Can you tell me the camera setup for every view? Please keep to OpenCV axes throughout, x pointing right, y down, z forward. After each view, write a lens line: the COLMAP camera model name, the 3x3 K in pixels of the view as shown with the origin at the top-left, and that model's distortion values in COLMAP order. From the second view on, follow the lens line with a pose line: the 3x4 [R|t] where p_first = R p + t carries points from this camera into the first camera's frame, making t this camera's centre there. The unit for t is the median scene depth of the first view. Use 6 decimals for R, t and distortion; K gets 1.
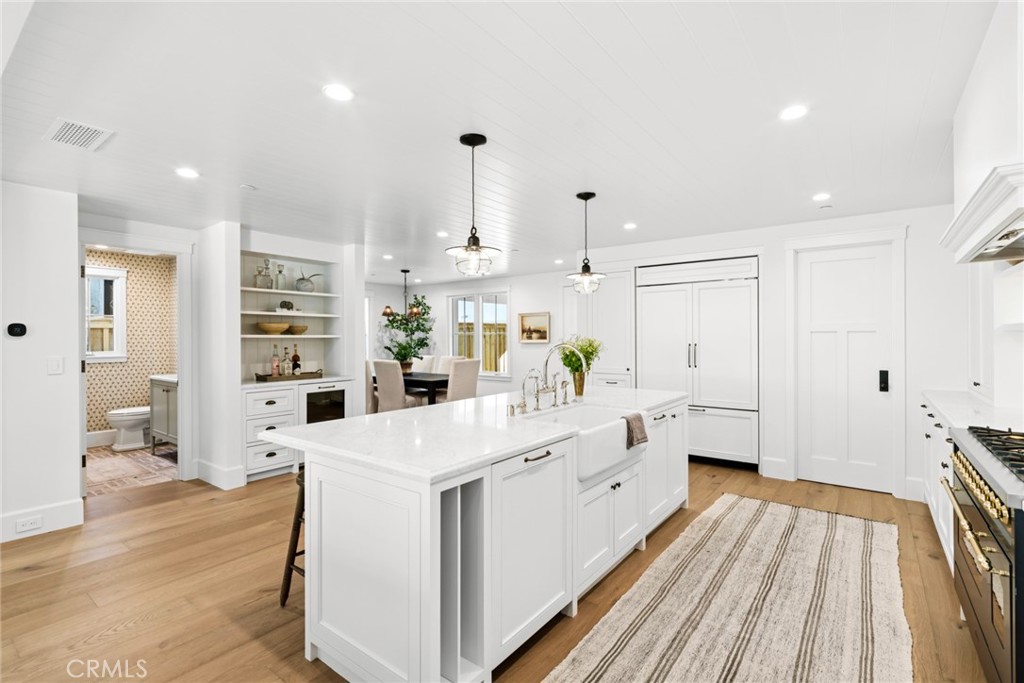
lens RADIAL K [[478.4, 0, 514.2], [0, 478.4, 337.7], [0, 0, 1]] dist [0.007588, -0.002995]
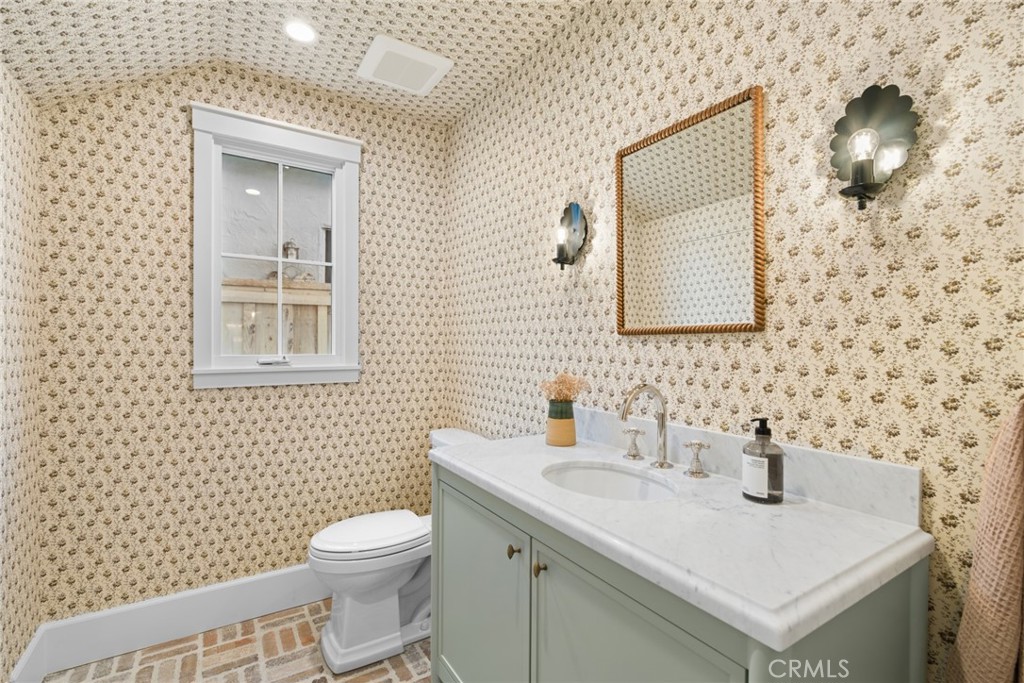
lens RADIAL K [[478.4, 0, 509.8], [0, 478.4, 345.6], [0, 0, 1]] dist [0.007588, -0.002995]
pose [[0.940281, 0.000516, -0.340399, -0.520069], [0.001381, 0.999985, 0.005329, 0.020756], [0.340396, -0.005480, 0.940266, 0.625480]]
